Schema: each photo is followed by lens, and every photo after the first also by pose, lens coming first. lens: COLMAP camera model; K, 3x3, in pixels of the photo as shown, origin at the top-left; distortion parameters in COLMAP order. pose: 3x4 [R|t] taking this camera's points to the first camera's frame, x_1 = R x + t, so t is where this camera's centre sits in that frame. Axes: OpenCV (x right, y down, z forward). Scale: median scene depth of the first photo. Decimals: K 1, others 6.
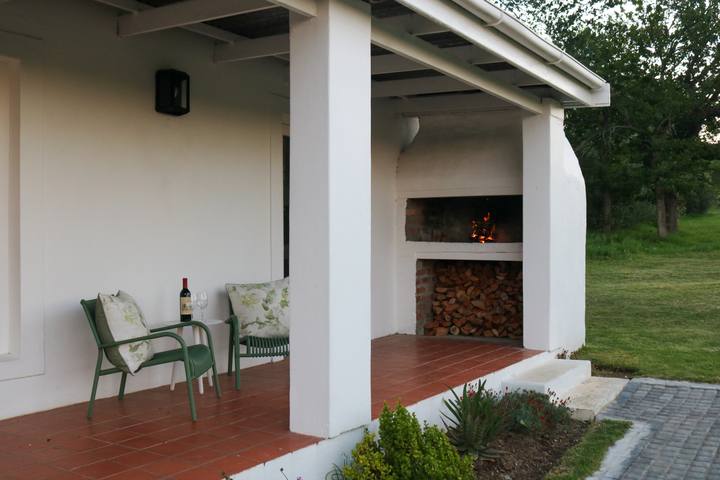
lens RADIAL K [[777.7, 0, 360.0], [0, 777.7, 240.0], [0, 0, 1]] dist [-0.165531, -0.004188]
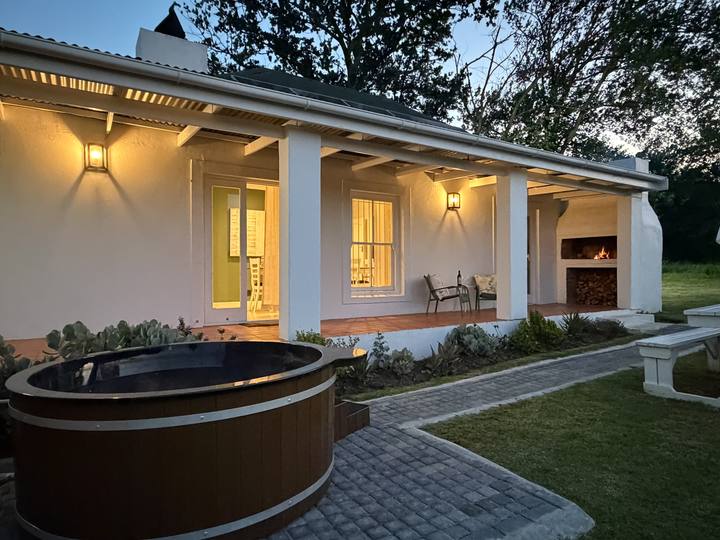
lens RADIAL K [[477.9, 0, 360.0], [0, 477.9, 270.0], [0, 0, 1]] dist [0.030943, 0.000313]
pose [[0.917900, -0.001646, -0.396809, 0.087762], [0.001316, 0.999999, -0.001103, 0.036115], [0.396810, 0.000490, 0.917900, -0.493196]]
